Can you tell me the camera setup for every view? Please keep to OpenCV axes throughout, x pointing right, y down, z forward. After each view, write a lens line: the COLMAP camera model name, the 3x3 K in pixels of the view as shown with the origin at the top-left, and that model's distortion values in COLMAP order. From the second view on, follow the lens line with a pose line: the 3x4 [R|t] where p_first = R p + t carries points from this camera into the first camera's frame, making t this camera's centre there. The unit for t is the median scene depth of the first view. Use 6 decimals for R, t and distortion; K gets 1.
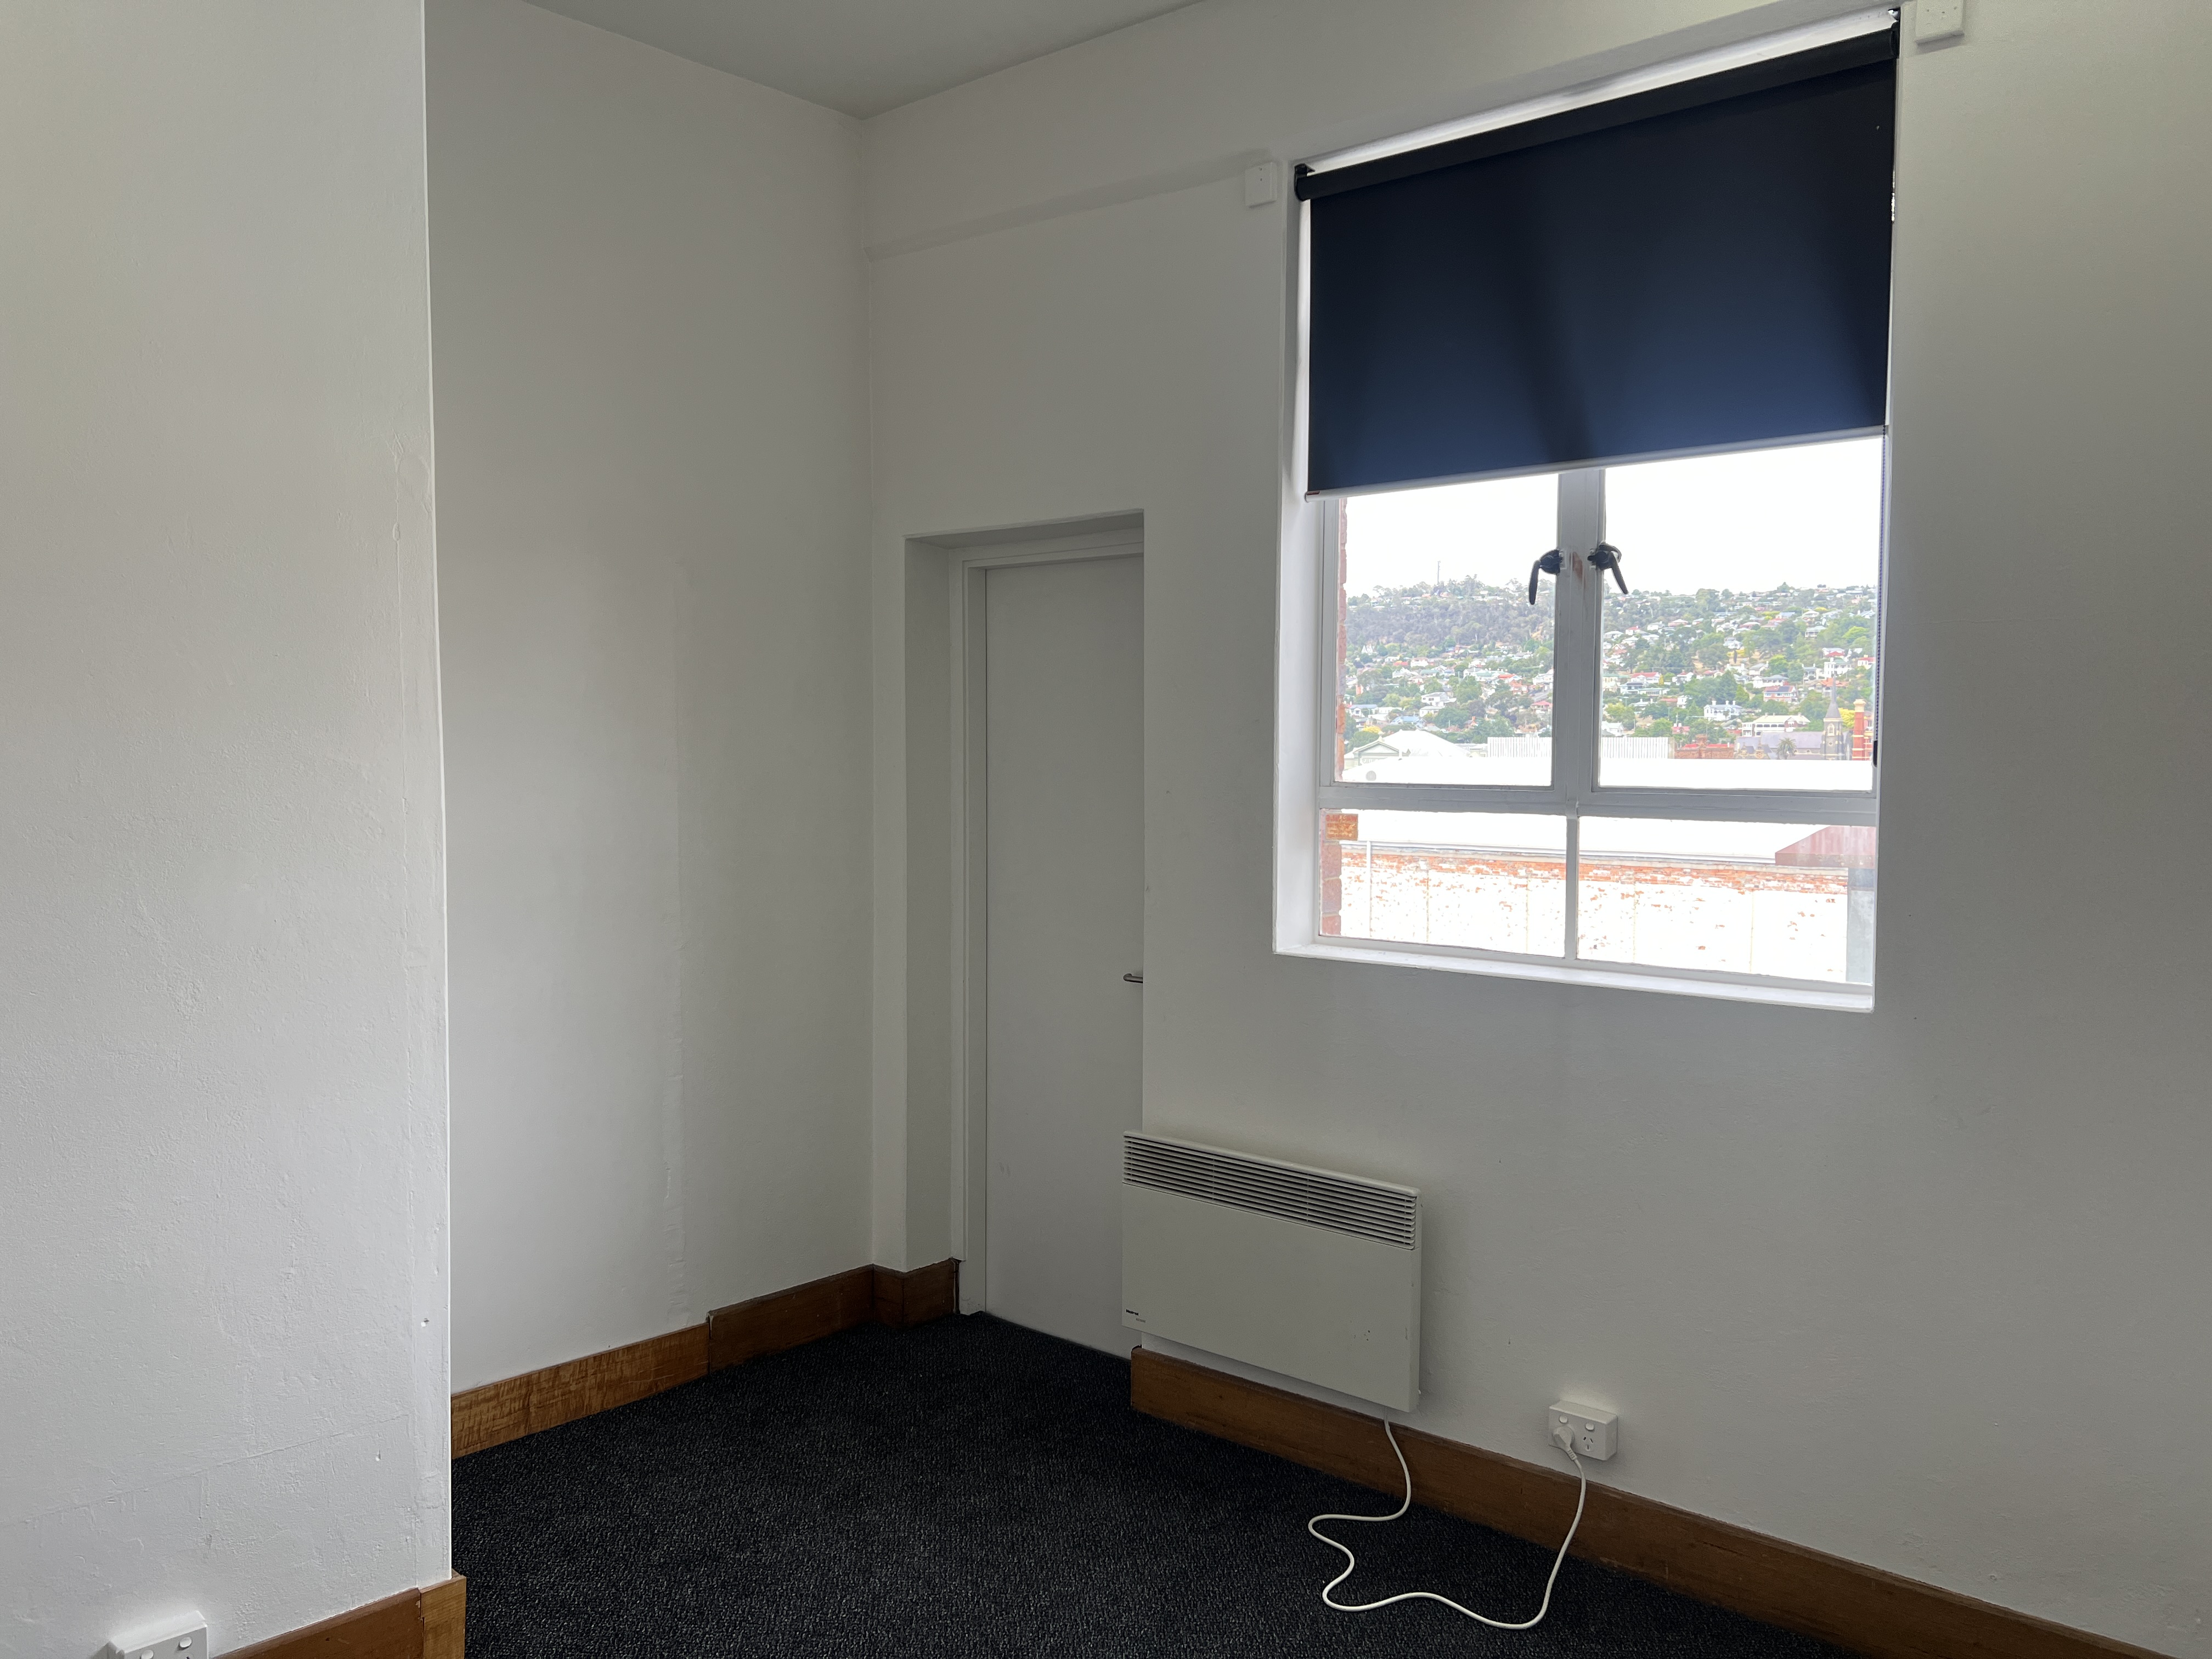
lens RADIAL K [[1686.3, 0, 1106.0], [0, 1686.3, 829.5], [0, 0, 1]] dist [0.116486, -0.005769]
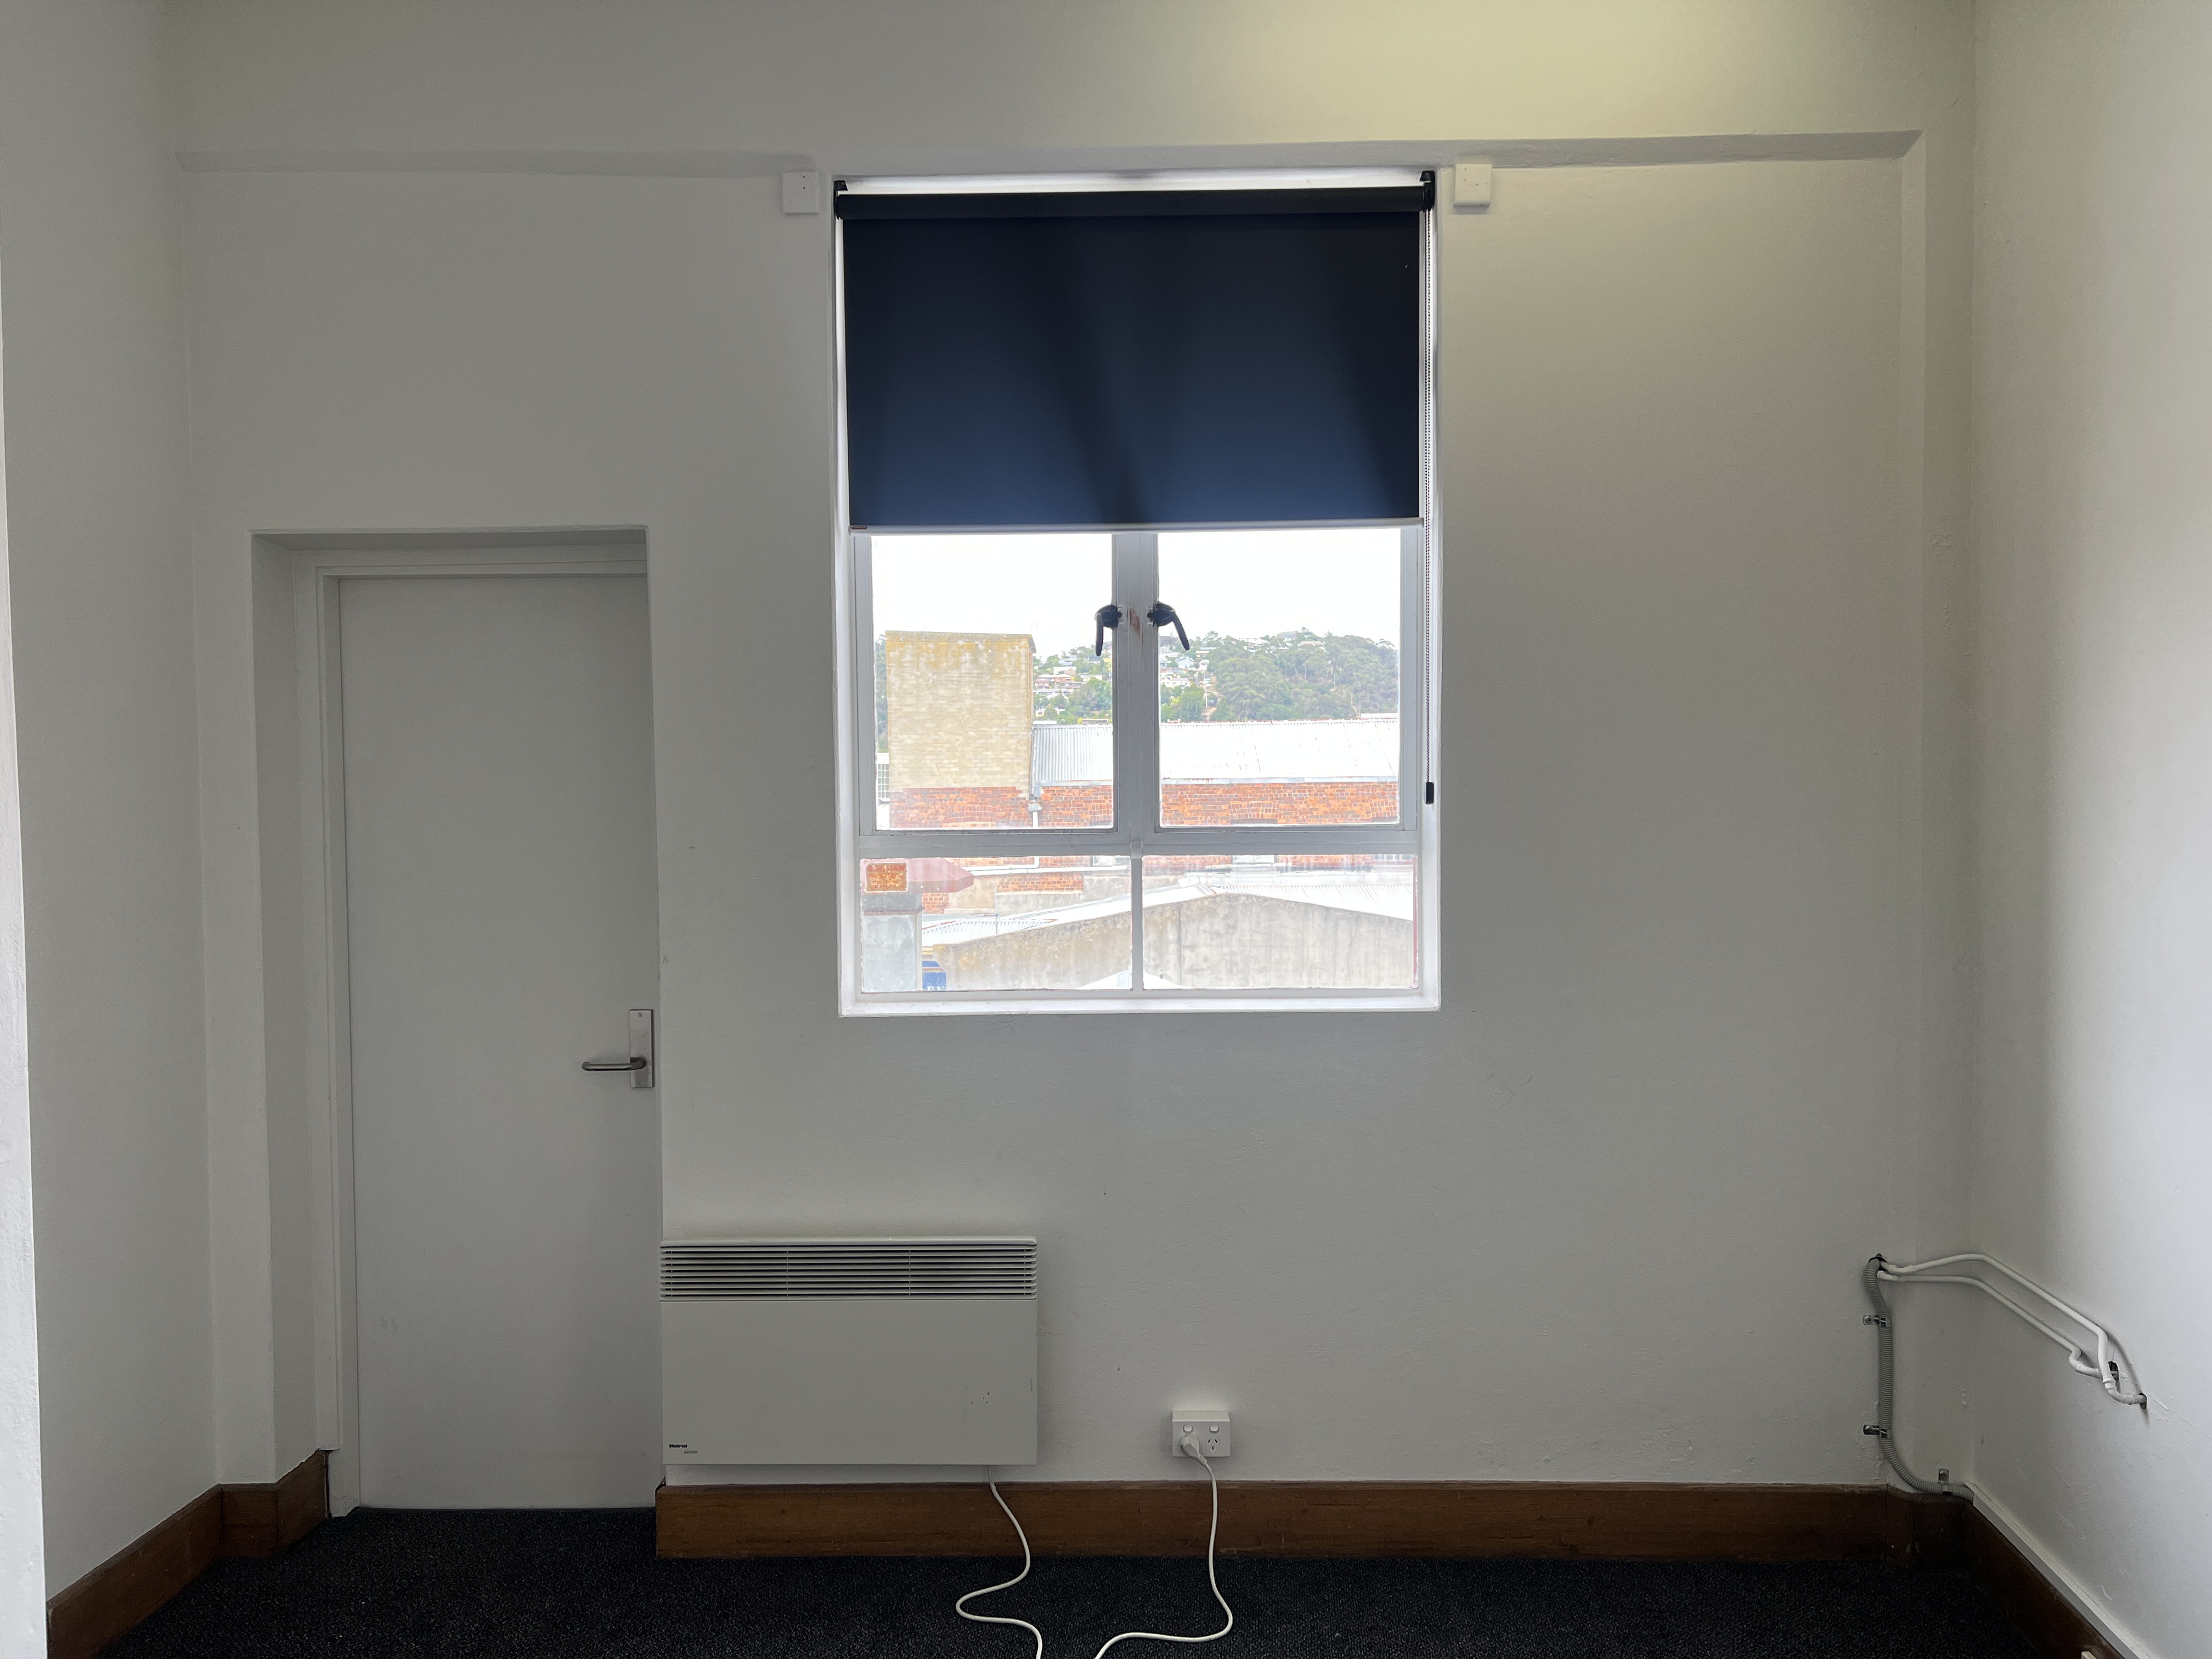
lens RADIAL K [[1665.1, 0, 1105.6], [0, 1665.1, 845.8], [0, 0, 1]] dist [0.128324, -0.090337]
pose [[0.795505, -0.029872, 0.605210, -0.351624], [0.041952, 0.999103, -0.005829, -0.009117], [-0.604492, 0.030027, 0.796045, 0.177606]]
